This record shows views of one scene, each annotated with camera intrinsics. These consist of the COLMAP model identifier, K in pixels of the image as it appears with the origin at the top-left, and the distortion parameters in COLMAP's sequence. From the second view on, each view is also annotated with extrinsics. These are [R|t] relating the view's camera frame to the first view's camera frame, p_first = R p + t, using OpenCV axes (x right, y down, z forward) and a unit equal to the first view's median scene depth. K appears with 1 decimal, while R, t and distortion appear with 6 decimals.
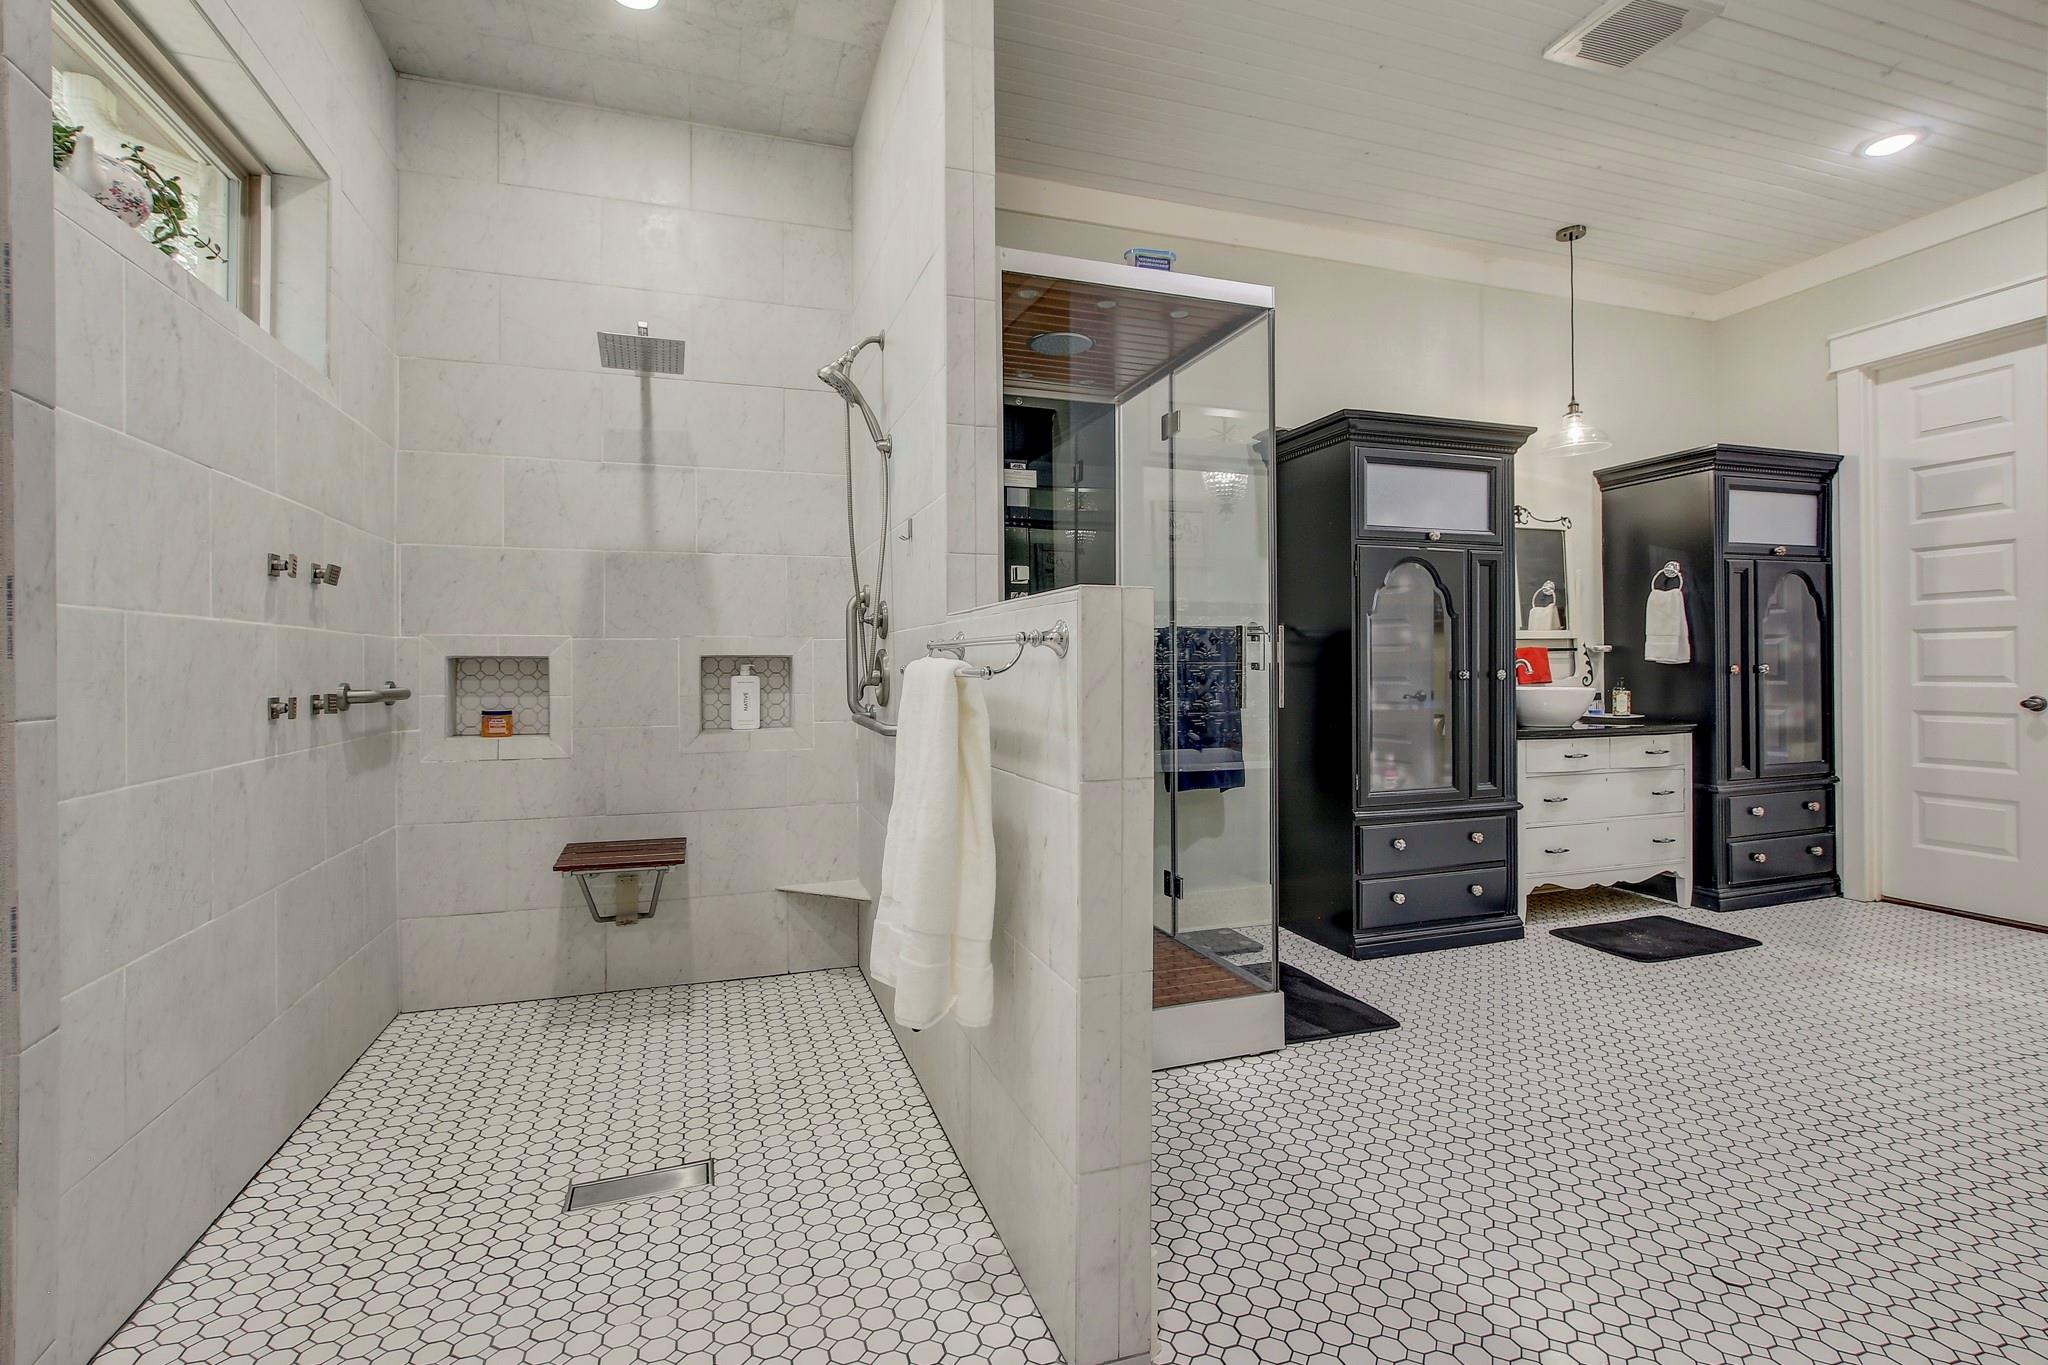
lens RADIAL K [[950.7, 0, 1024.2], [0, 950.7, 672.6], [0, 0, 1]] dist [-0.010169, 0.002406]
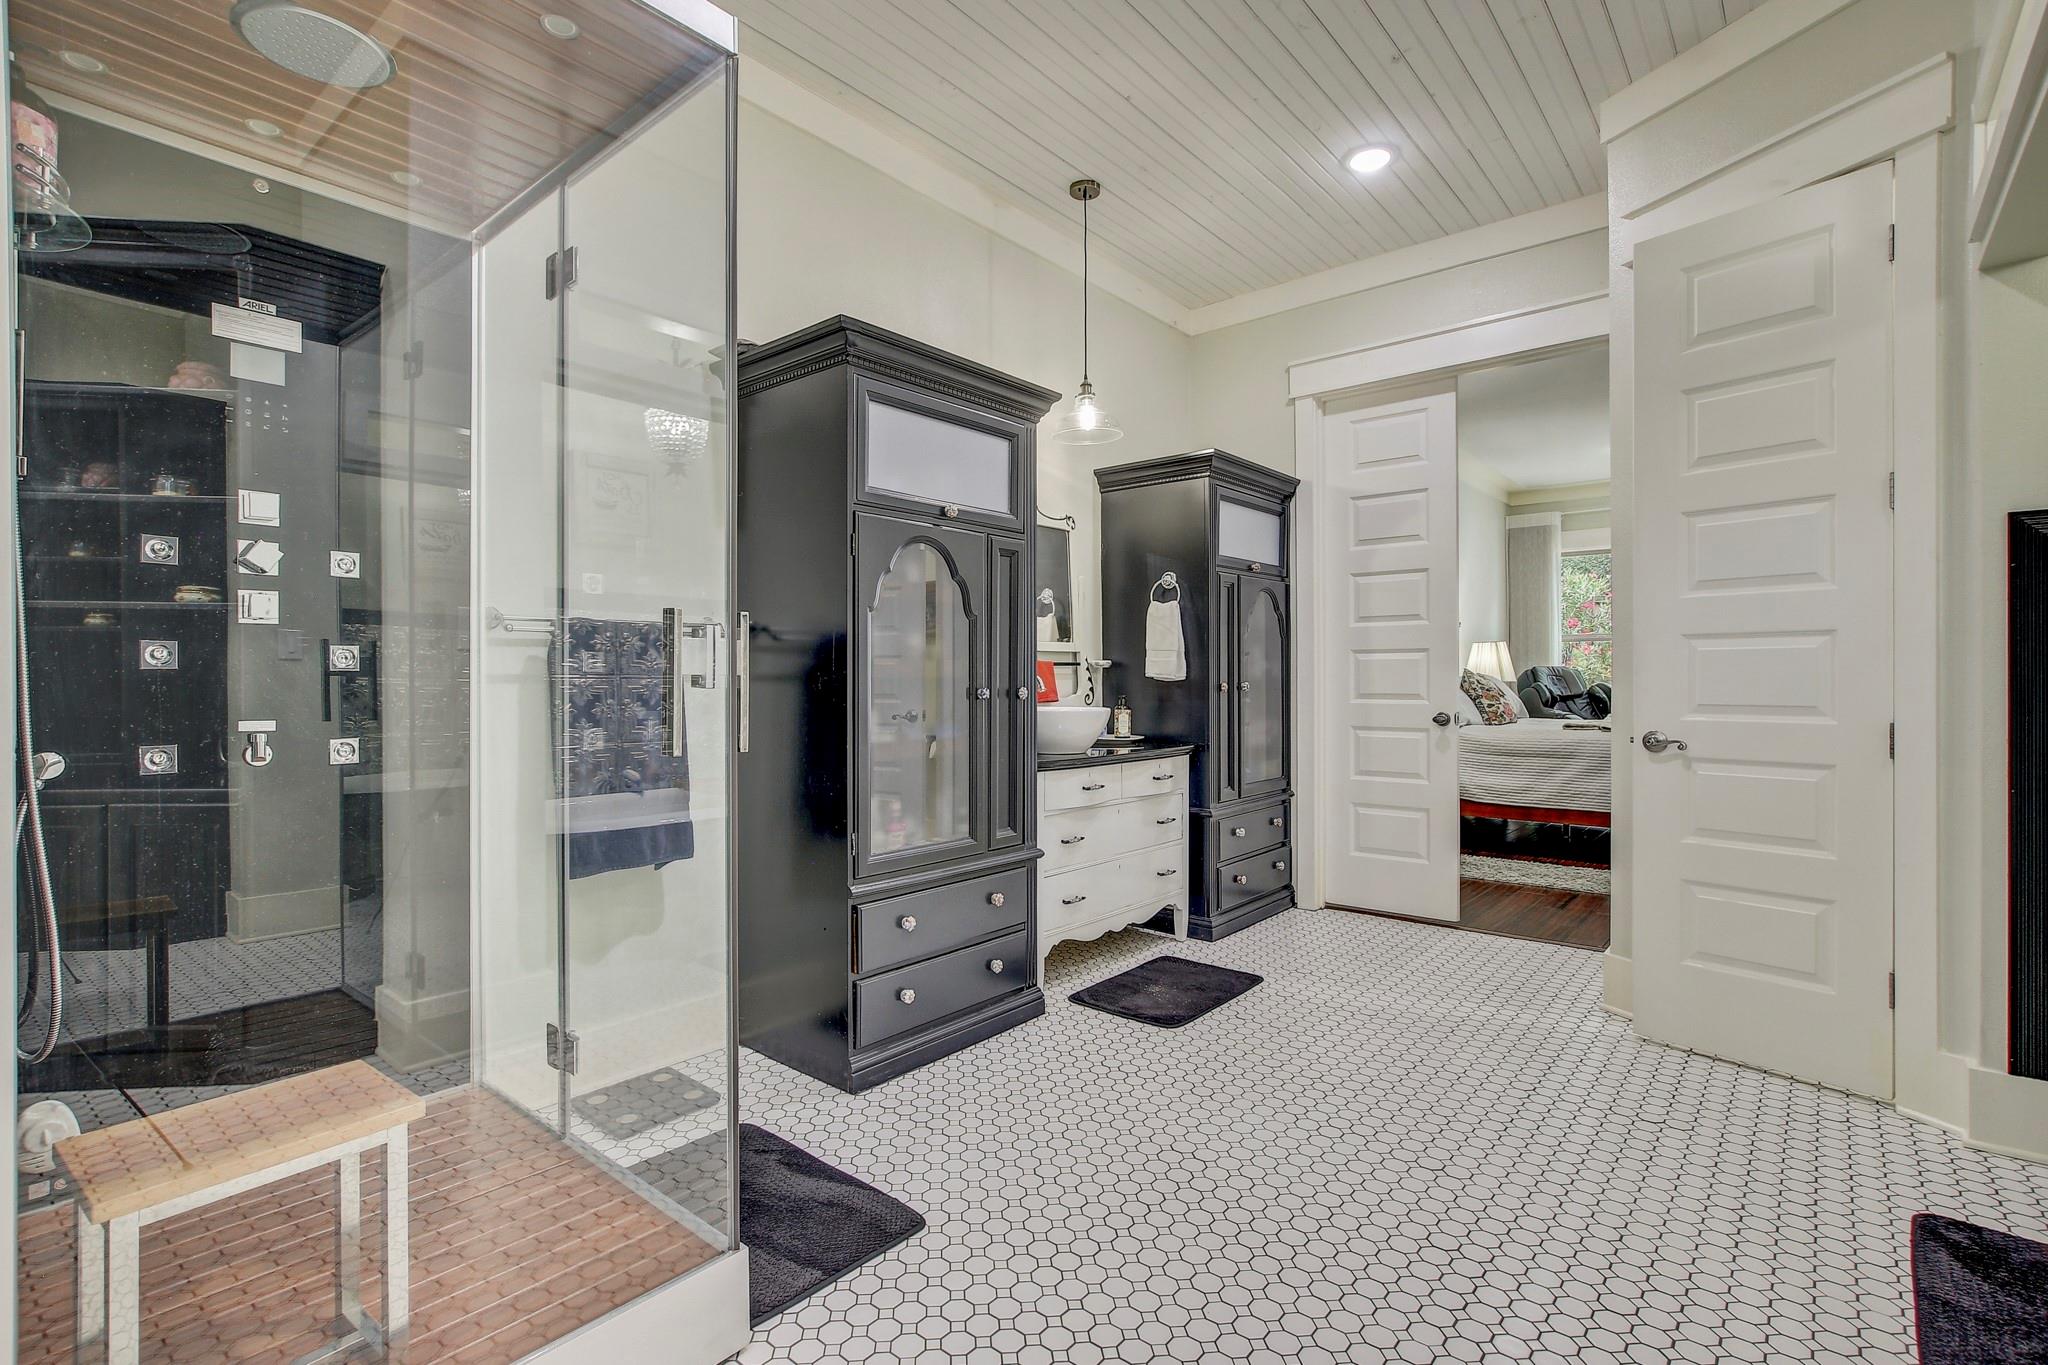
lens RADIAL K [[950.7, 0, 1025.8], [0, 950.7, 682.8], [0, 0, 1]] dist [-0.010169, 0.002406]
pose [[0.855961, 0.004642, 0.517020, 0.084122], [-0.002228, 0.999984, -0.005290, -0.002260], [-0.517036, 0.003376, 0.855957, 0.296550]]
